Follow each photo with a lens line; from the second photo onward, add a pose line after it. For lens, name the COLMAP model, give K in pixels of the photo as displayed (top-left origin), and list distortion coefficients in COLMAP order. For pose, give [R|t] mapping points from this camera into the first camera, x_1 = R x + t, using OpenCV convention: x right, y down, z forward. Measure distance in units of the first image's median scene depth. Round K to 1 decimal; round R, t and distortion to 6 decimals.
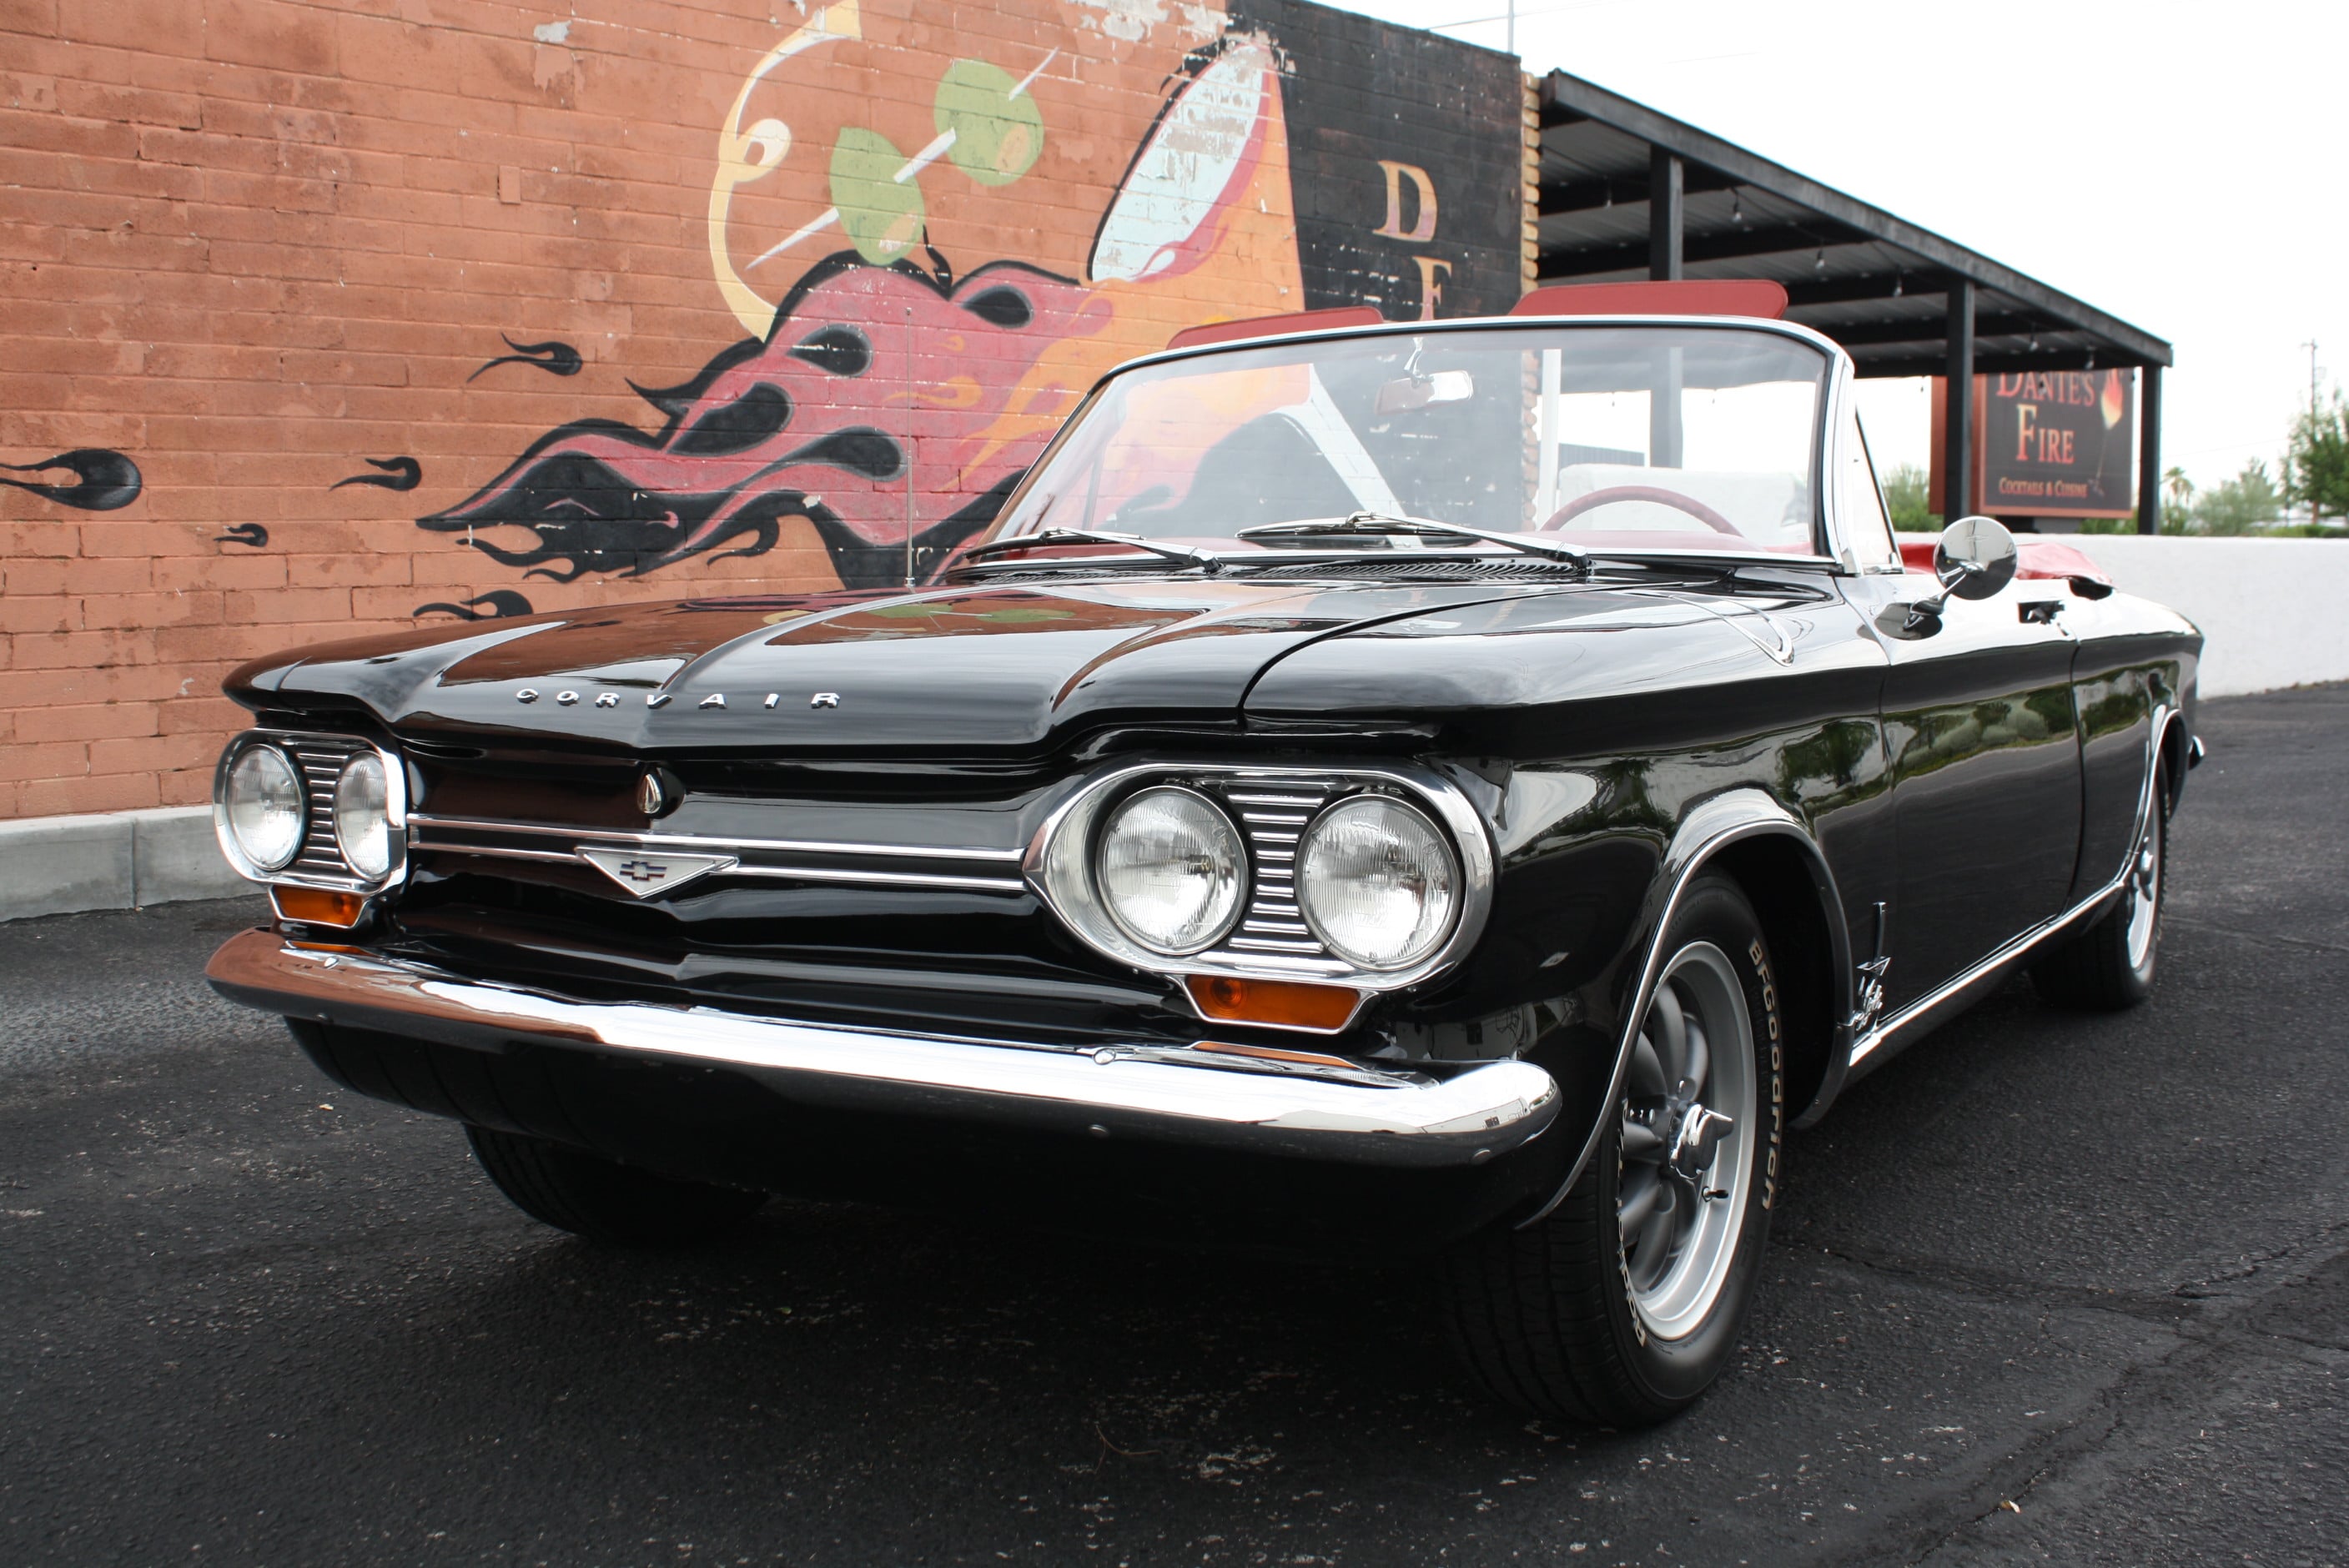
lens RADIAL K [[2315.6, 0, 1171.1], [0, 2315.6, 786.9], [0, 0, 1]] dist [-0.076231, 0.000000]
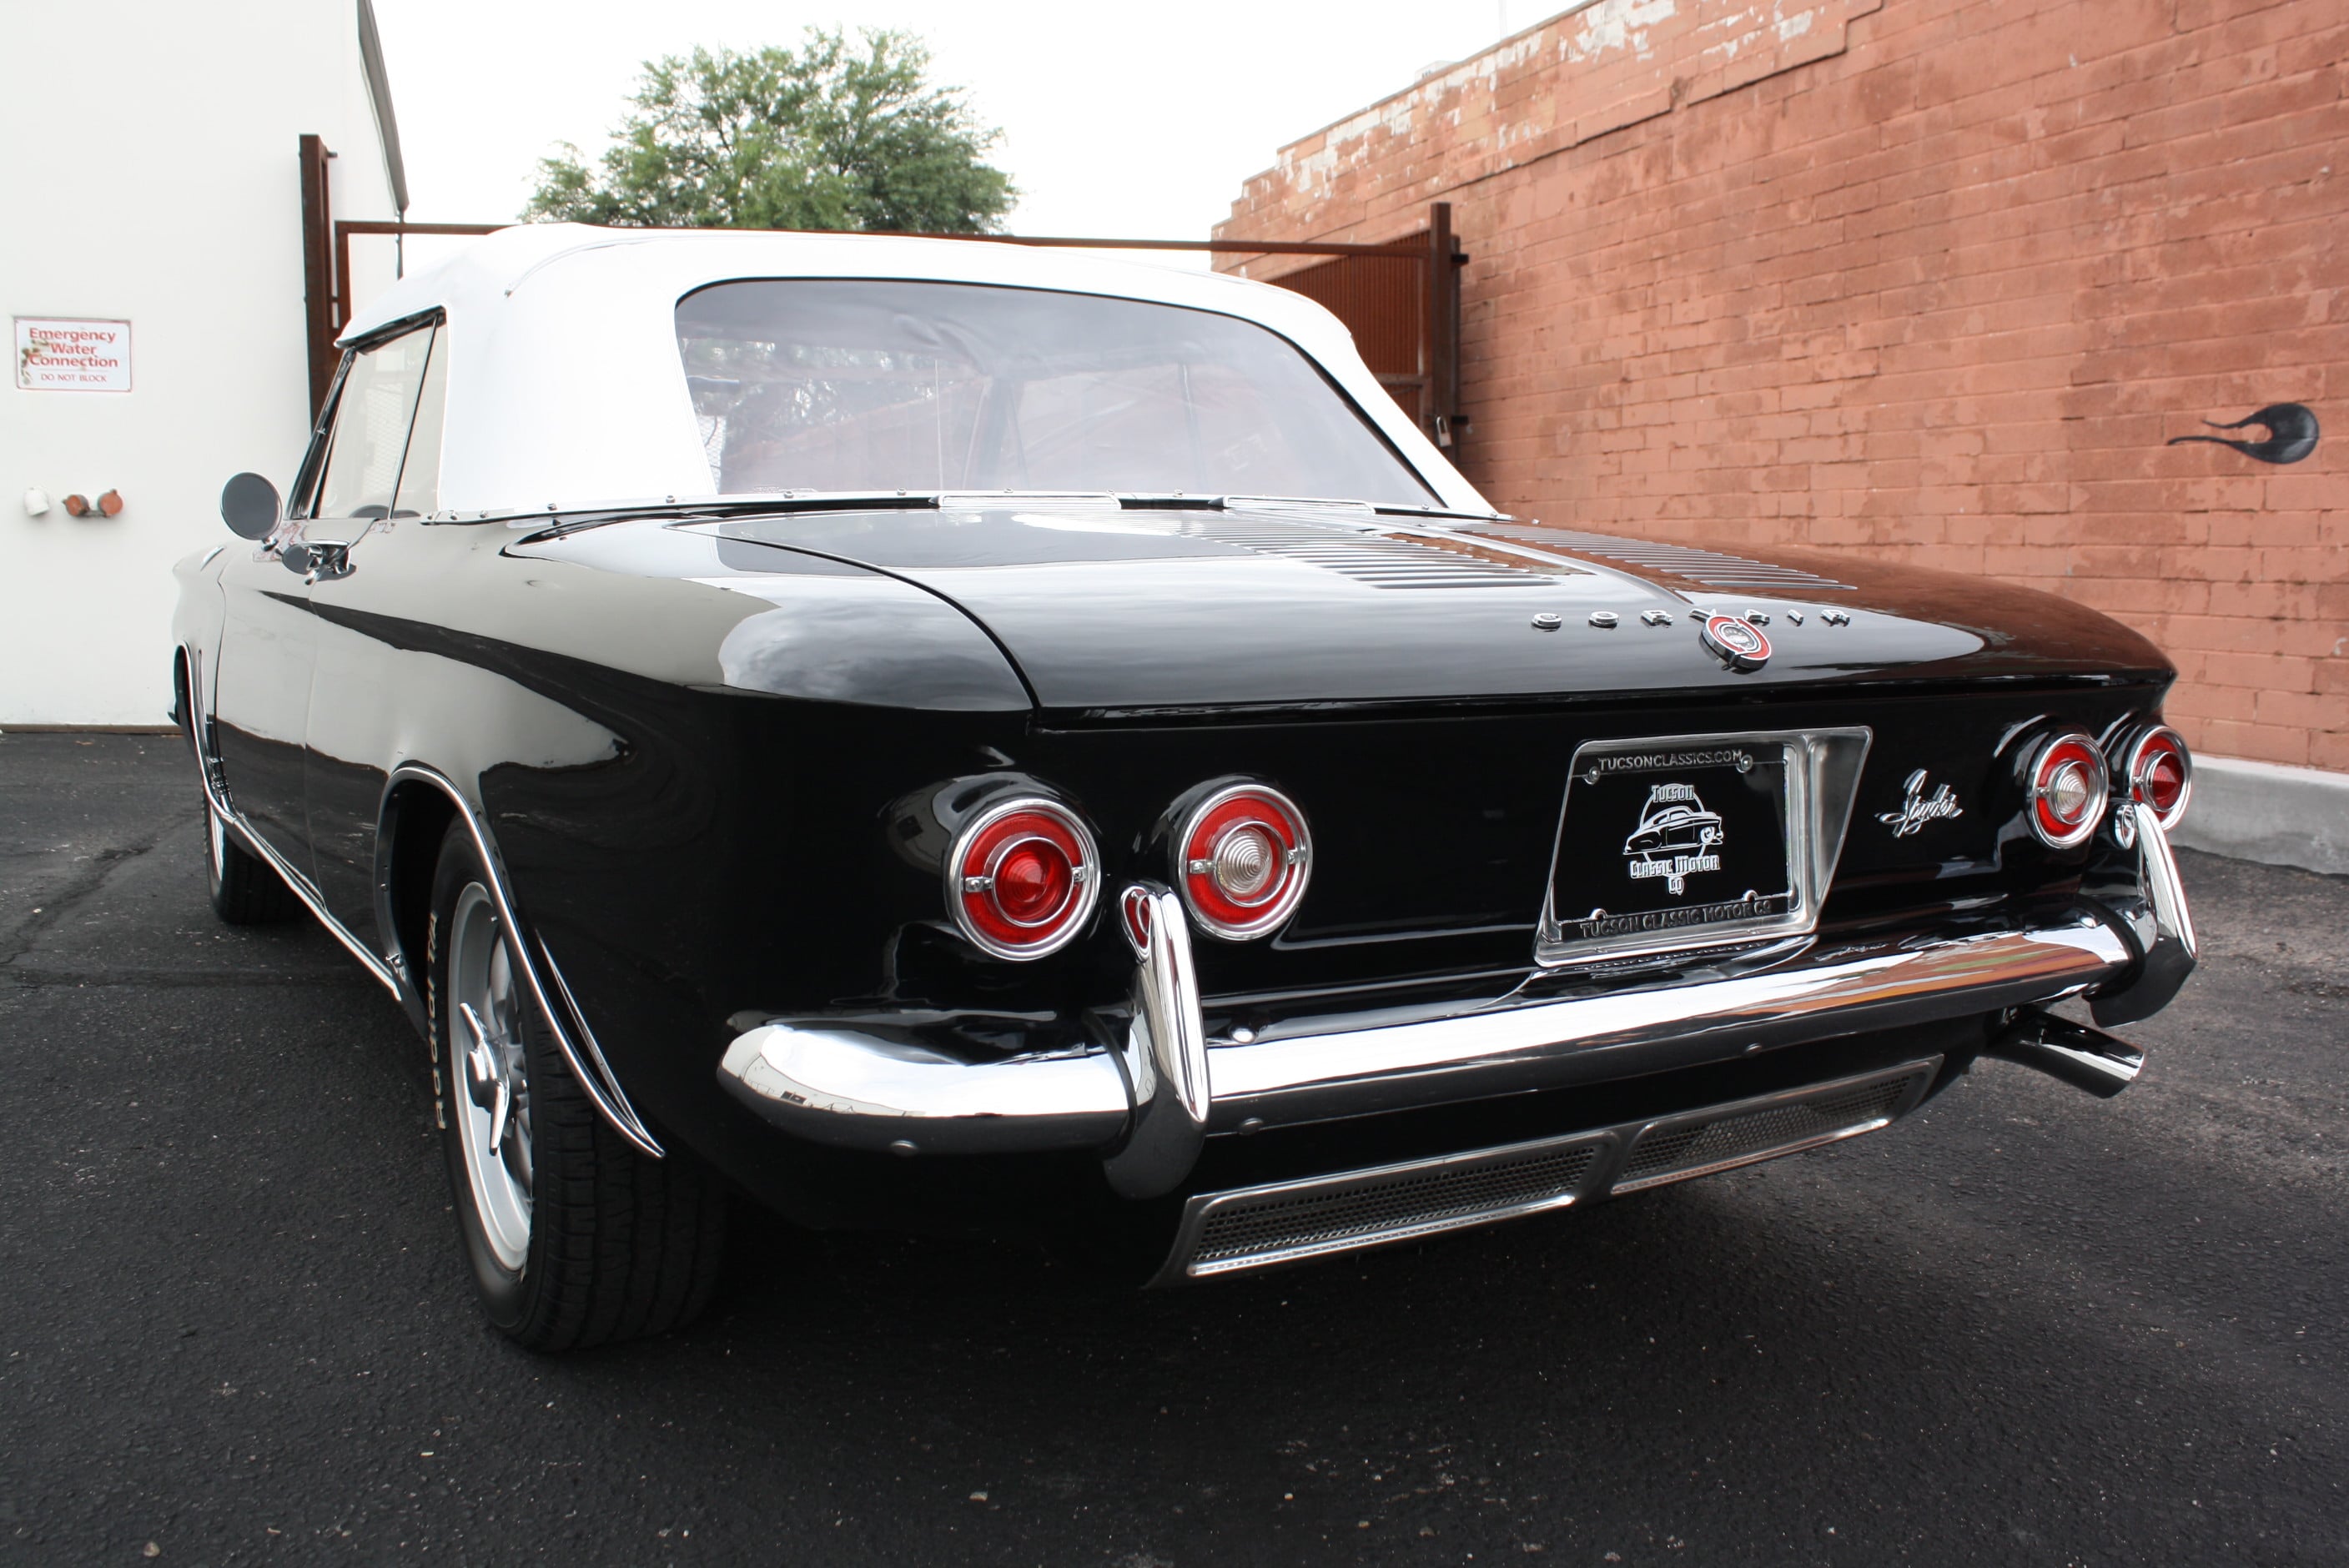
lens RADIAL K [[2098.7, 0, 1193.2], [0, 2098.7, 775.9], [0, 0, 1]] dist [-0.152611, 0.142129]
pose [[-0.447933, 0.108273, -0.887487, 0.511711], [-0.082279, 0.983436, 0.161506, -0.082992], [0.890273, 0.145365, -0.431605, 0.891367]]
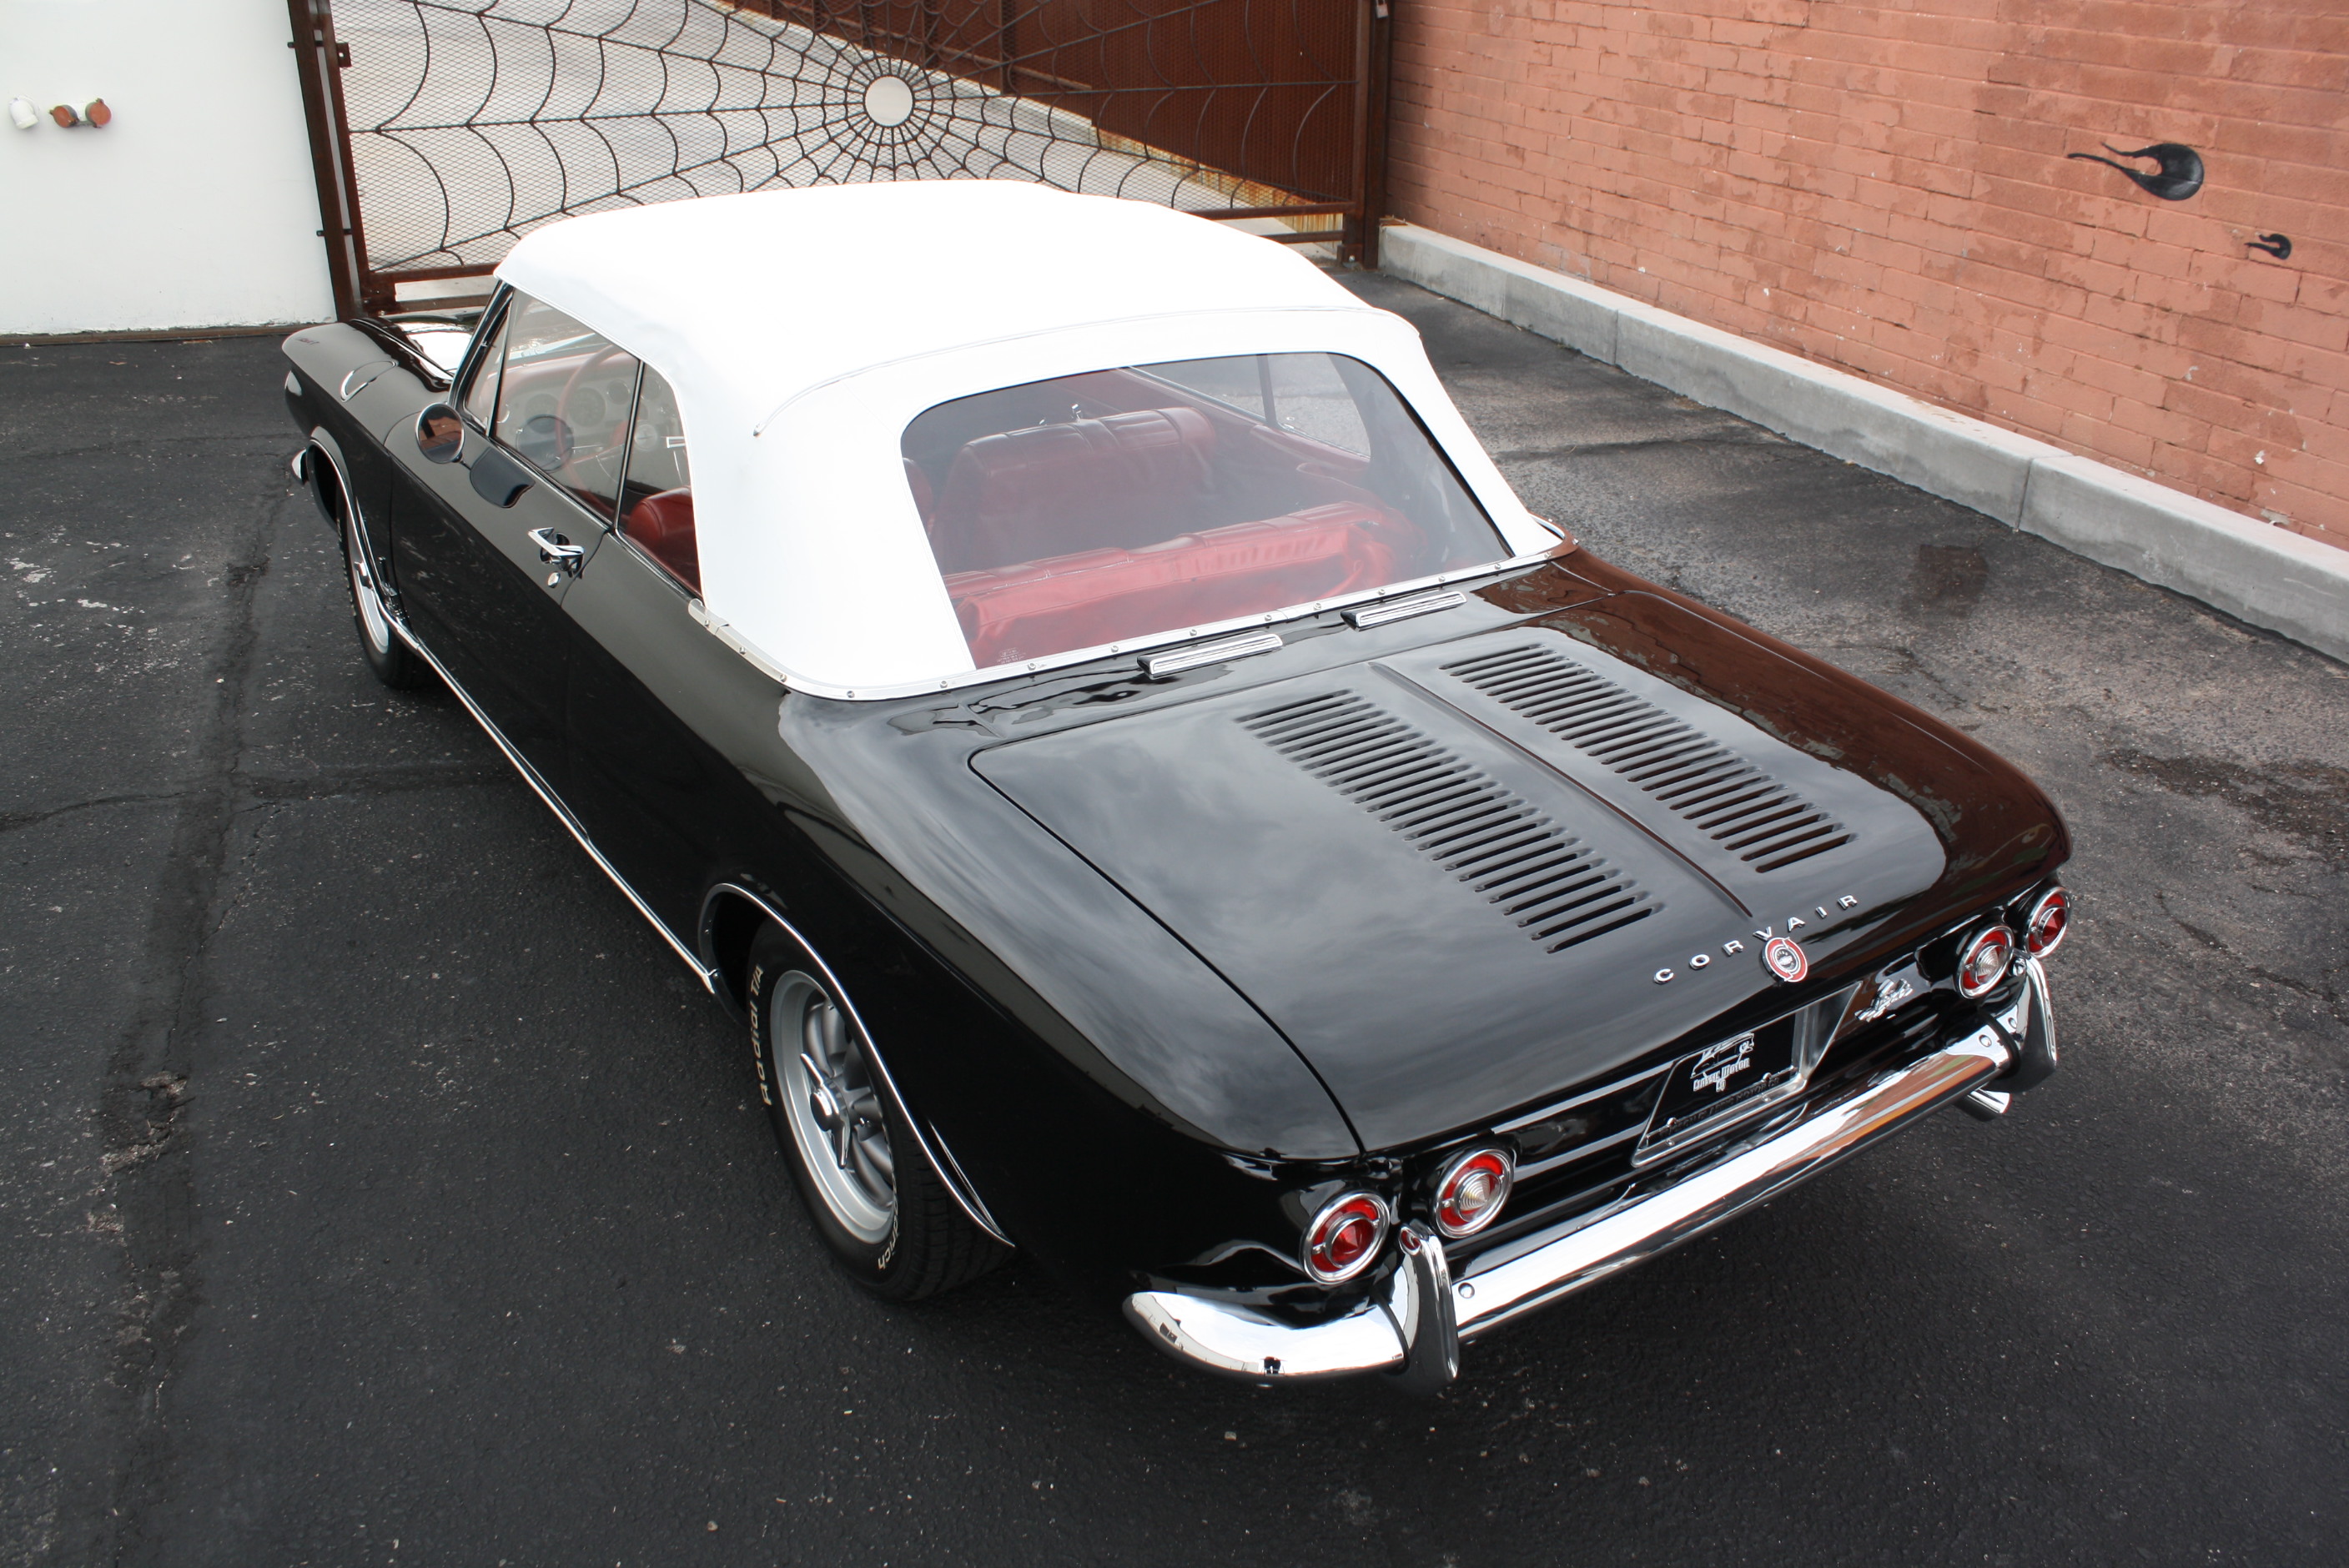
lens RADIAL K [[1987.3, 0, 1181.6], [0, 1987.3, 785.1], [0, 0, 1]] dist [-0.159967, 0.138954]
pose [[-0.396636, 0.391466, -0.830322, 0.569663], [-0.097976, 0.881294, 0.462300, -0.233118], [0.912732, 0.264717, -0.311199, 0.843125]]
